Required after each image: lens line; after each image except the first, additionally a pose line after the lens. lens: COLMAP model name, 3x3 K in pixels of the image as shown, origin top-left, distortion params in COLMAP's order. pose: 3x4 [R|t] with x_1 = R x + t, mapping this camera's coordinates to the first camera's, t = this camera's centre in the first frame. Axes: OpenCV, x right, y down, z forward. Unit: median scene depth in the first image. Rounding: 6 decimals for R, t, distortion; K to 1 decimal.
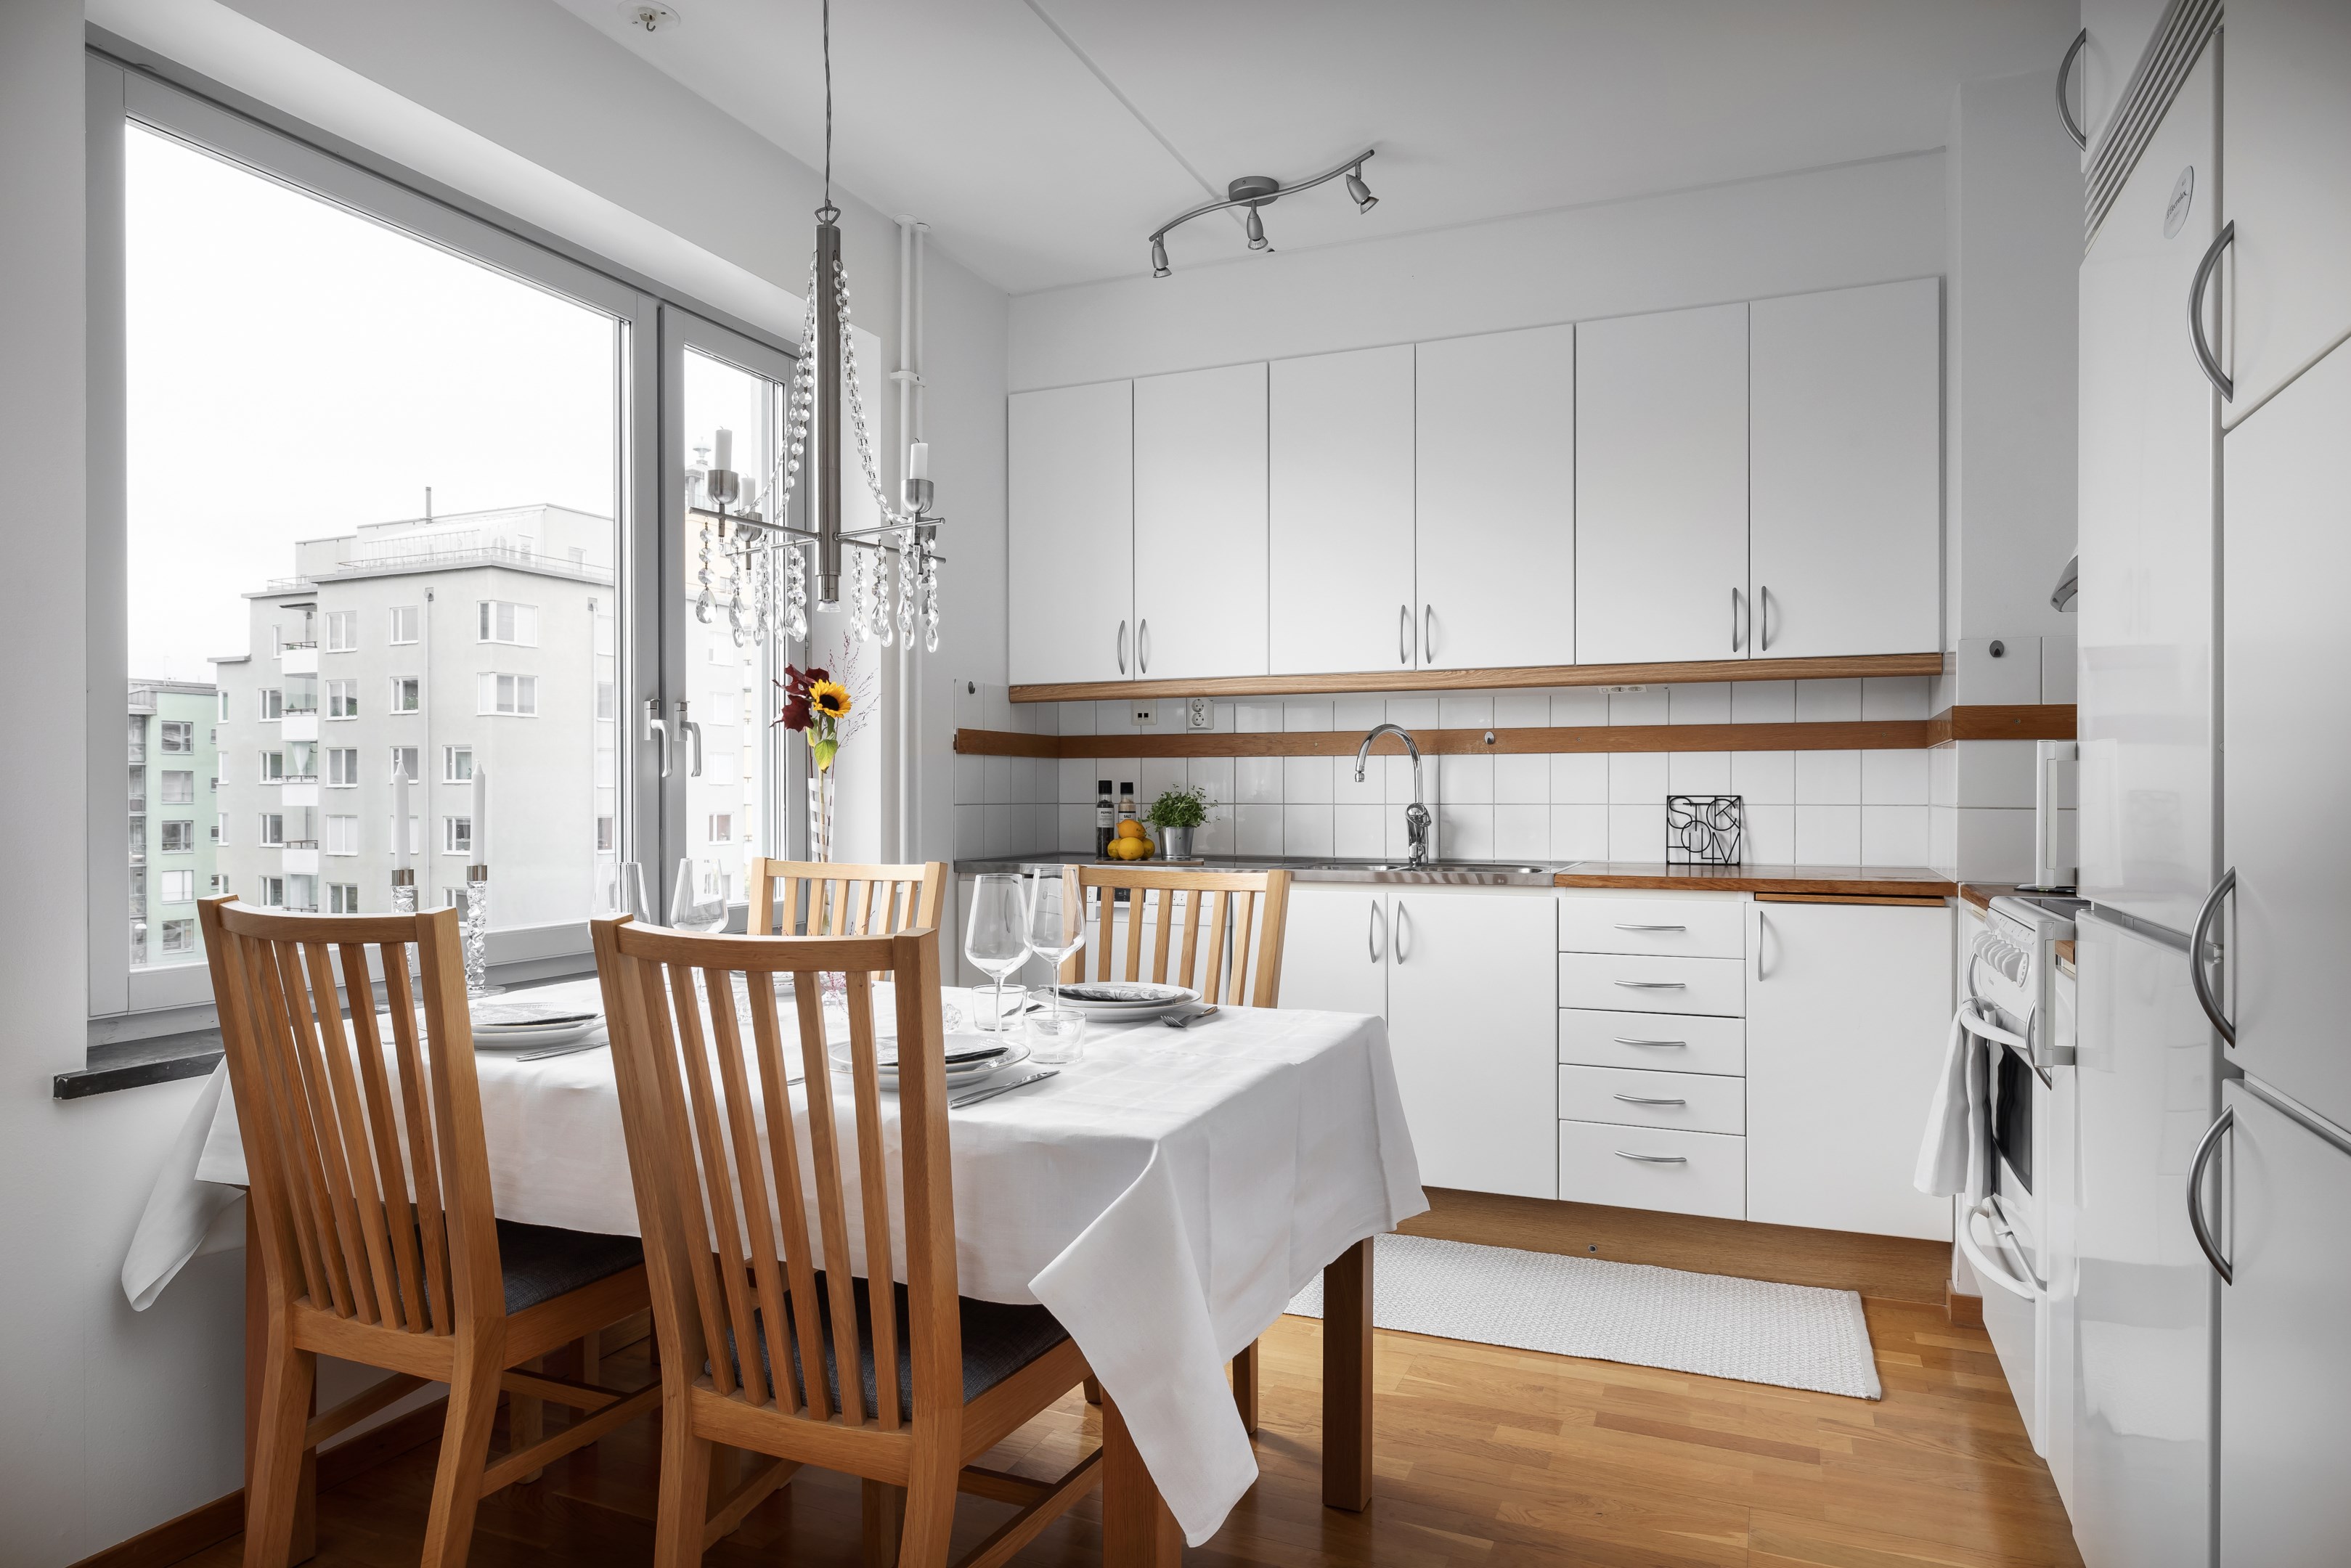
lens RADIAL K [[1388.1, 0, 1184.7], [0, 1388.1, 791.8], [0, 0, 1]] dist [-0.006939, -0.000880]
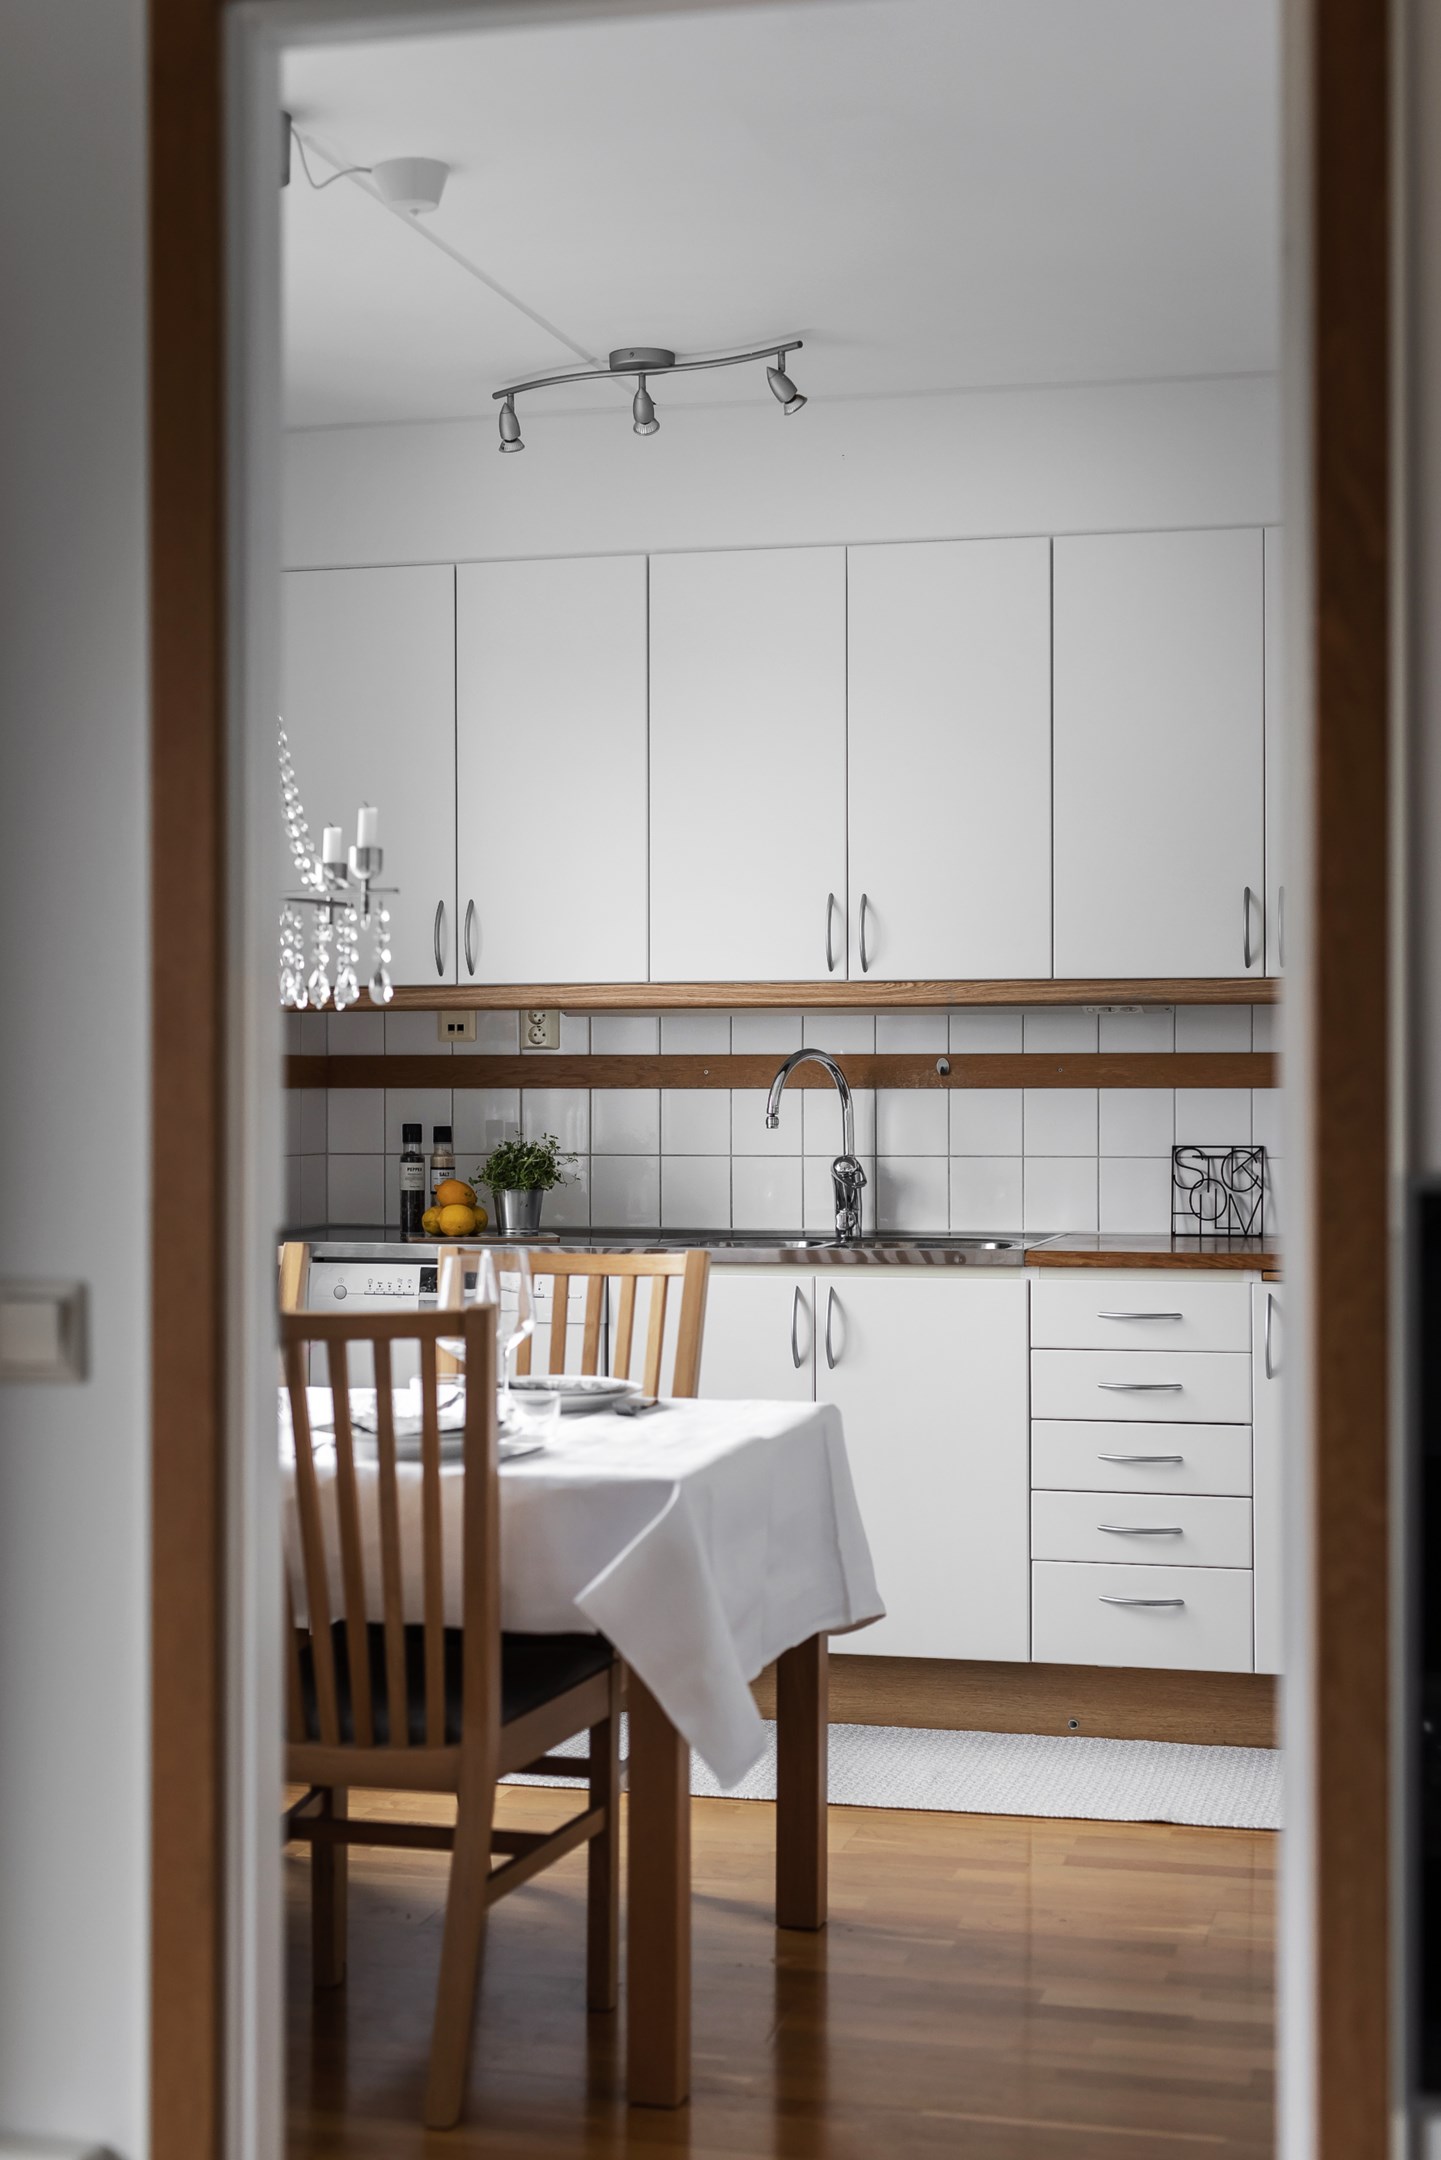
lens RADIAL K [[2999.5, 0, 720.2], [0, 2999.5, 1056.6], [0, 0, 1]] dist [-0.001159, -0.056210]
pose [[0.989247, 0.000361, 0.146256, -0.129551], [0.000572, 0.999980, -0.006339, -0.033693], [-0.146255, 0.006355, 0.989226, -0.554917]]
